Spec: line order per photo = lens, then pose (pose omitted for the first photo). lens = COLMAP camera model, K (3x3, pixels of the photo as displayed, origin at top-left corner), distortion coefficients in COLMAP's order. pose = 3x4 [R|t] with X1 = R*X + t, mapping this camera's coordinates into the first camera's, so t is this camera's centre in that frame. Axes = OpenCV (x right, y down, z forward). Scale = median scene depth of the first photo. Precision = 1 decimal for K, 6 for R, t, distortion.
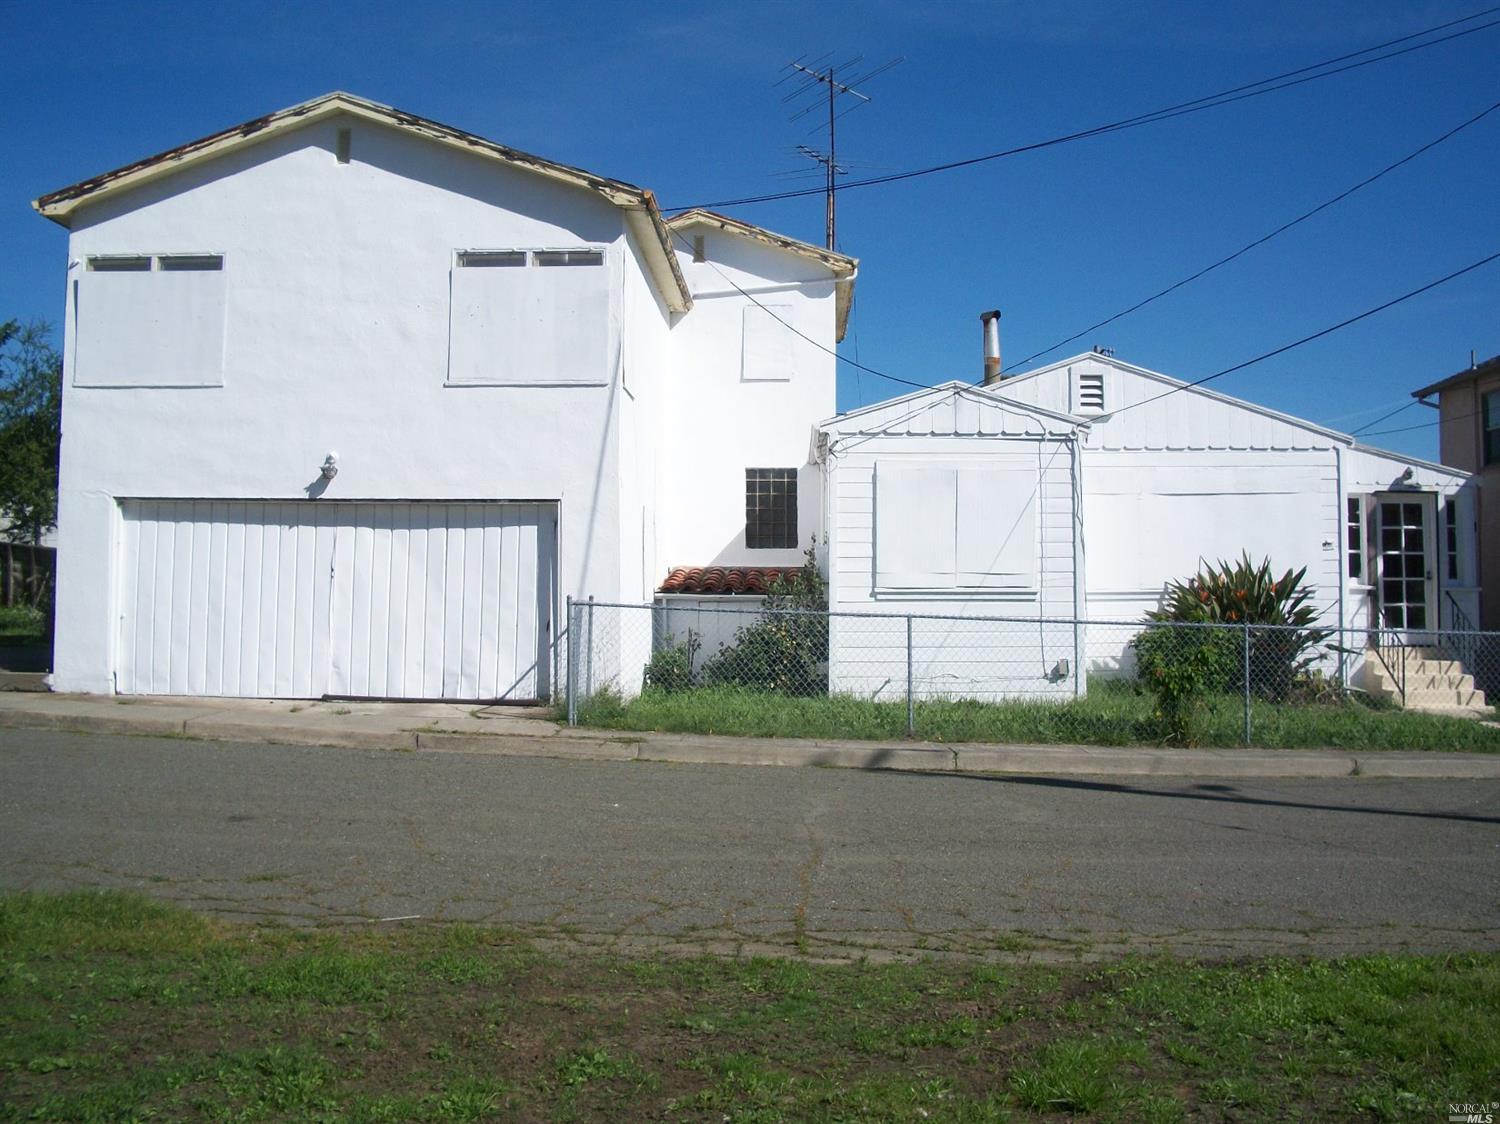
lens RADIAL K [[1546.7, 0, 755.6], [0, 1546.7, 507.4], [0, 0, 1]] dist [-0.240309, 0.245714]
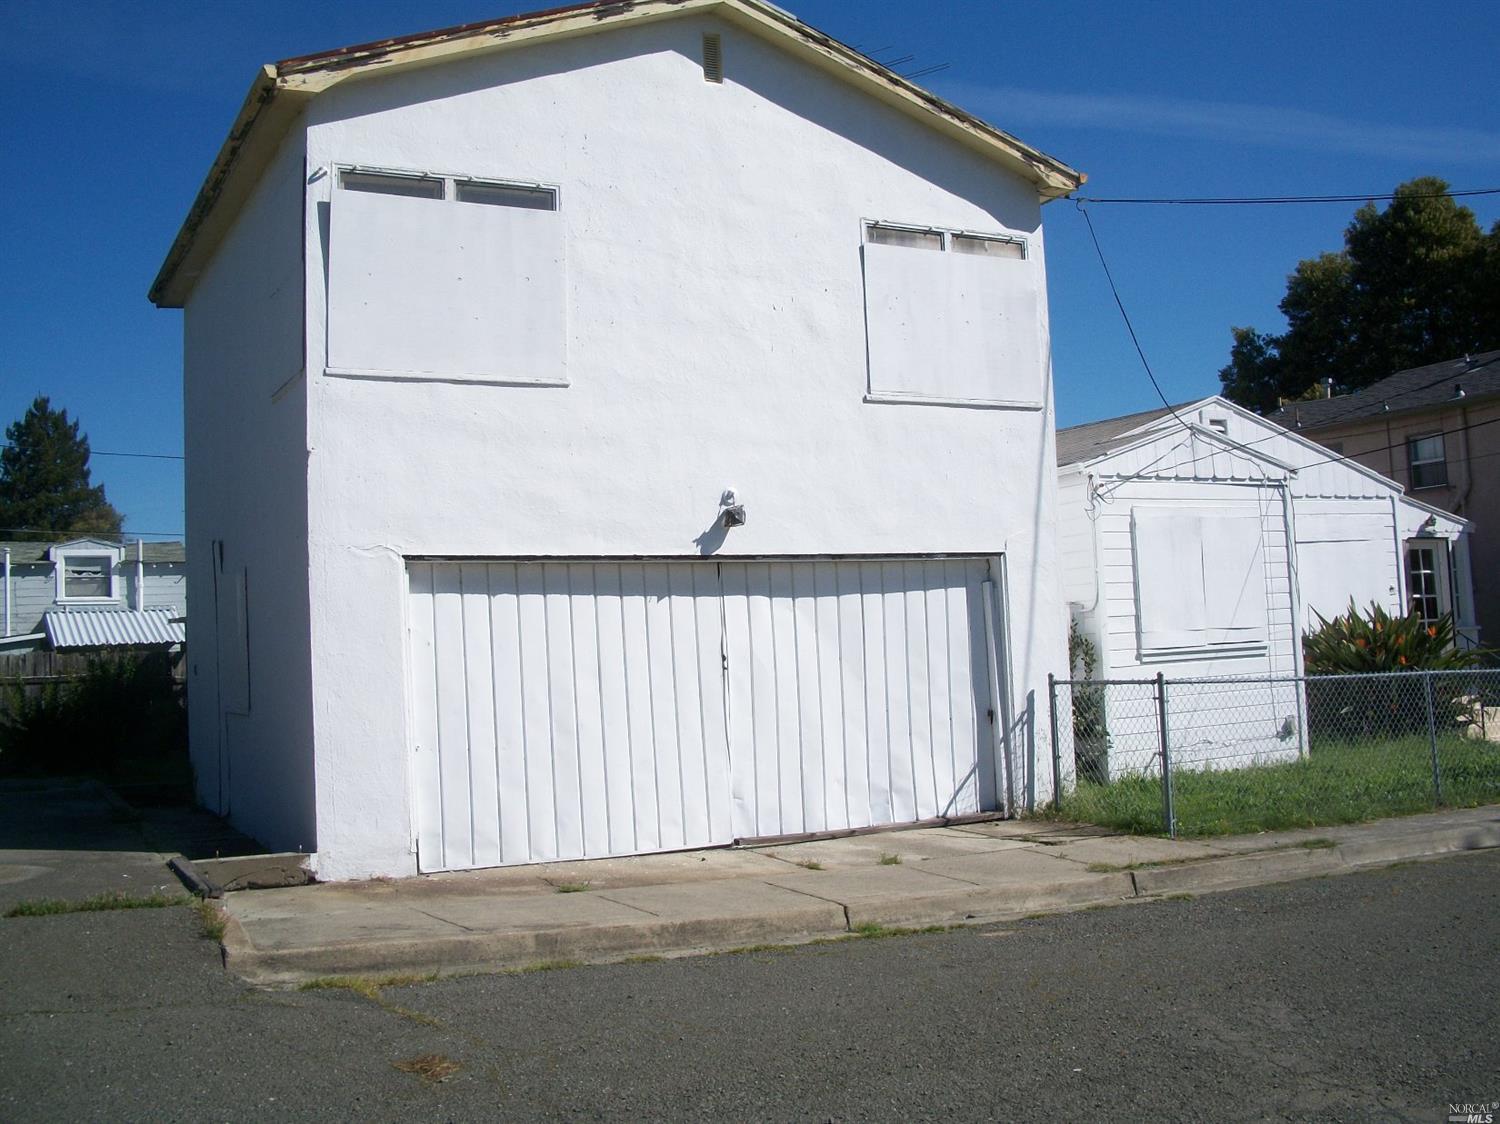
lens RADIAL K [[1546.7, 0, 755.6], [0, 1546.7, 507.4], [0, 0, 1]] dist [-0.240309, 0.245714]
pose [[0.874348, 0.003787, 0.485284, -0.605515], [0.015831, 0.999215, -0.036320, -0.001706], [-0.485041, 0.039439, 0.873602, 0.374635]]
